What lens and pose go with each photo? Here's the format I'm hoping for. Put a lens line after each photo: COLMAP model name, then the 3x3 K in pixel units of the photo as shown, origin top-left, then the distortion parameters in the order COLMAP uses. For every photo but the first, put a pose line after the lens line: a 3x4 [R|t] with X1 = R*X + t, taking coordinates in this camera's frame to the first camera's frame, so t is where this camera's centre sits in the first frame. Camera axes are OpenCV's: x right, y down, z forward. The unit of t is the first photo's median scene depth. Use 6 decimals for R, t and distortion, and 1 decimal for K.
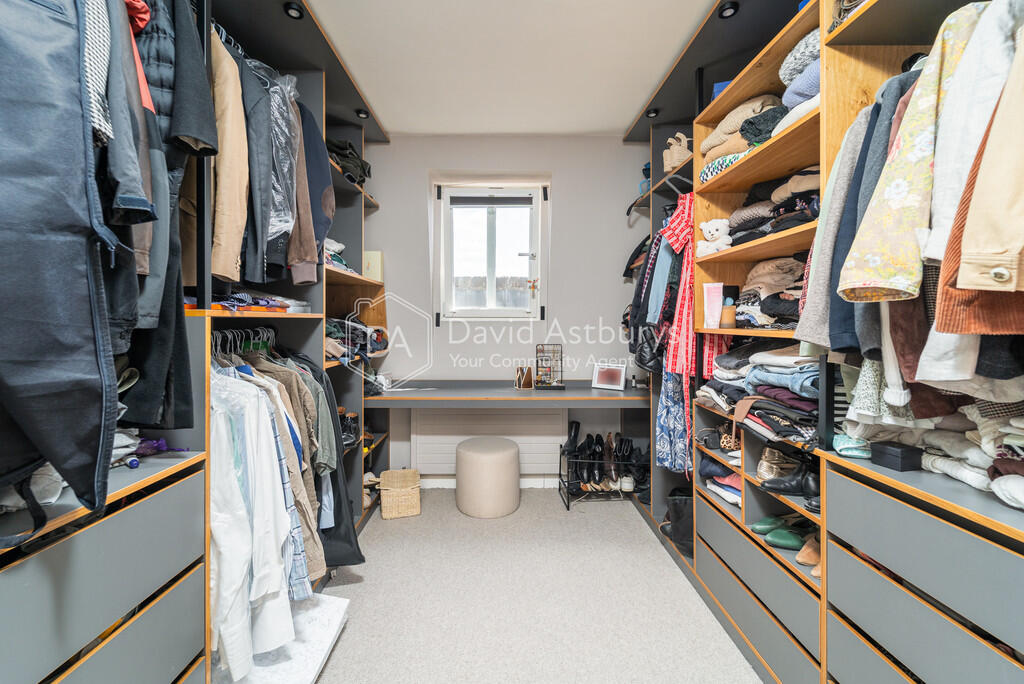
lens RADIAL K [[429.4, 0, 515.7], [0, 429.4, 321.6], [0, 0, 1]] dist [0.000378, -0.000339]
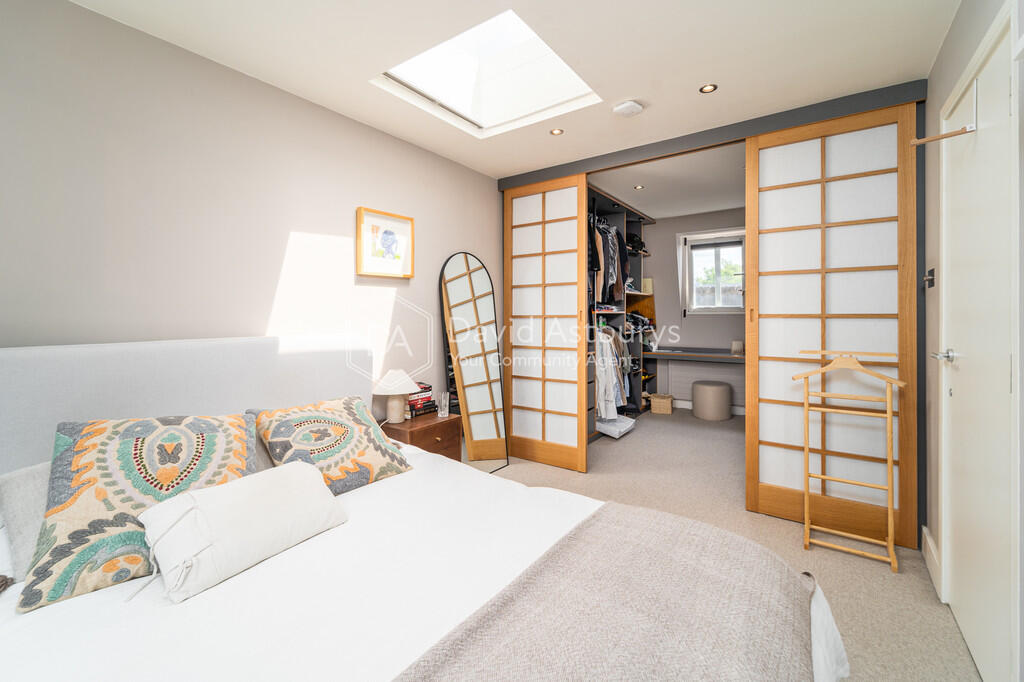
lens RADIAL K [[429.4, 0, 515.7], [0, 429.4, 320.6], [0, 0, 1]] dist [0.000378, -0.000339]
pose [[0.796334, 0.006560, -0.604821, 0.395717], [0.001800, 0.999911, 0.013215, 0.000873], [0.604854, -0.011612, 0.796252, -0.977391]]
